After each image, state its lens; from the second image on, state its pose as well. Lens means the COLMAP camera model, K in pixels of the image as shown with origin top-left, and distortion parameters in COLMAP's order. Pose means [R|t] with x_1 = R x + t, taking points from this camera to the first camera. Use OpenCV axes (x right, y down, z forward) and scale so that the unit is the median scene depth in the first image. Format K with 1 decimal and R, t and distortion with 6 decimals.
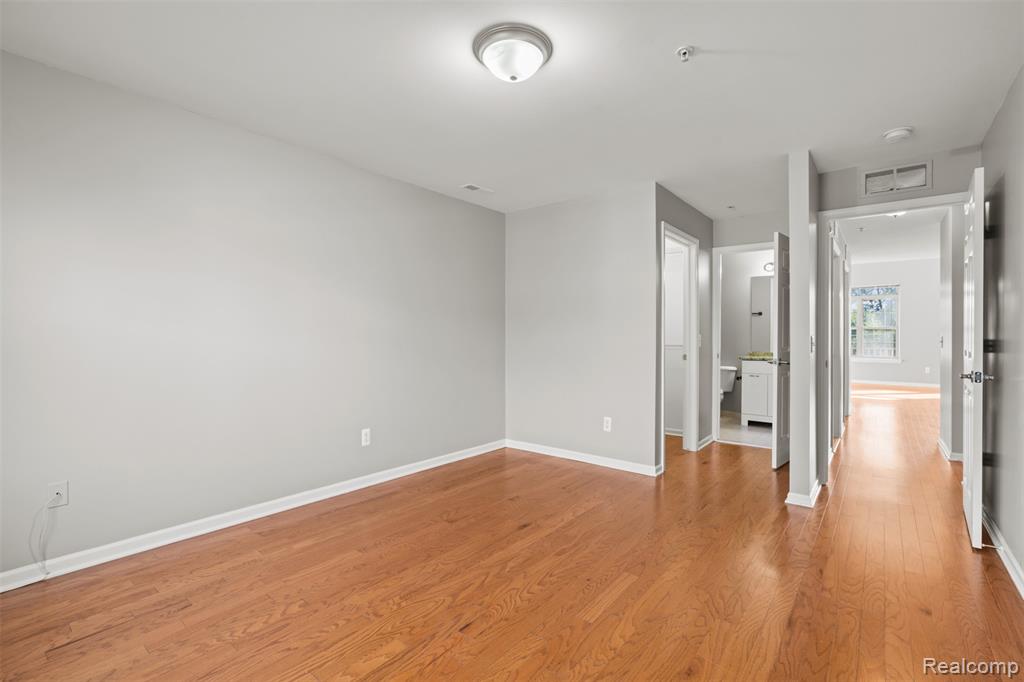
lens RADIAL K [[459.7, 0, 520.8], [0, 459.7, 341.4], [0, 0, 1]] dist [-0.007267, 0.000508]
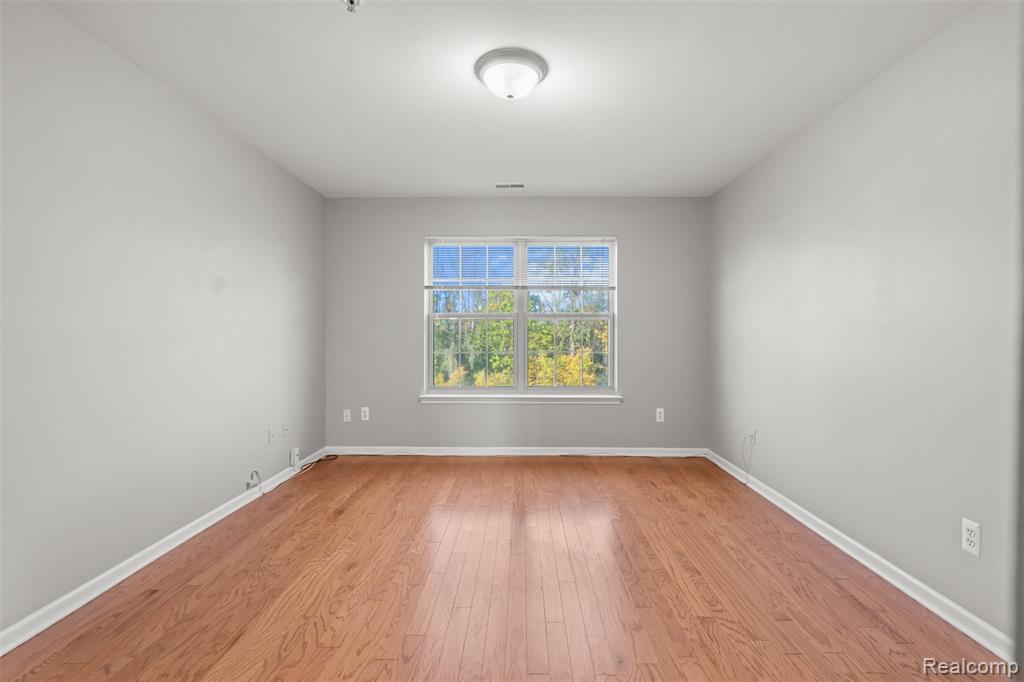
lens RADIAL K [[459.7, 0, 511.1], [0, 459.7, 335.6], [0, 0, 1]] dist [-0.007267, 0.000508]
pose [[-0.800904, -0.002907, -0.598786, 0.617055], [-0.014811, 0.999778, 0.014955, -0.021952], [0.598610, 0.020846, -0.800769, 1.821690]]
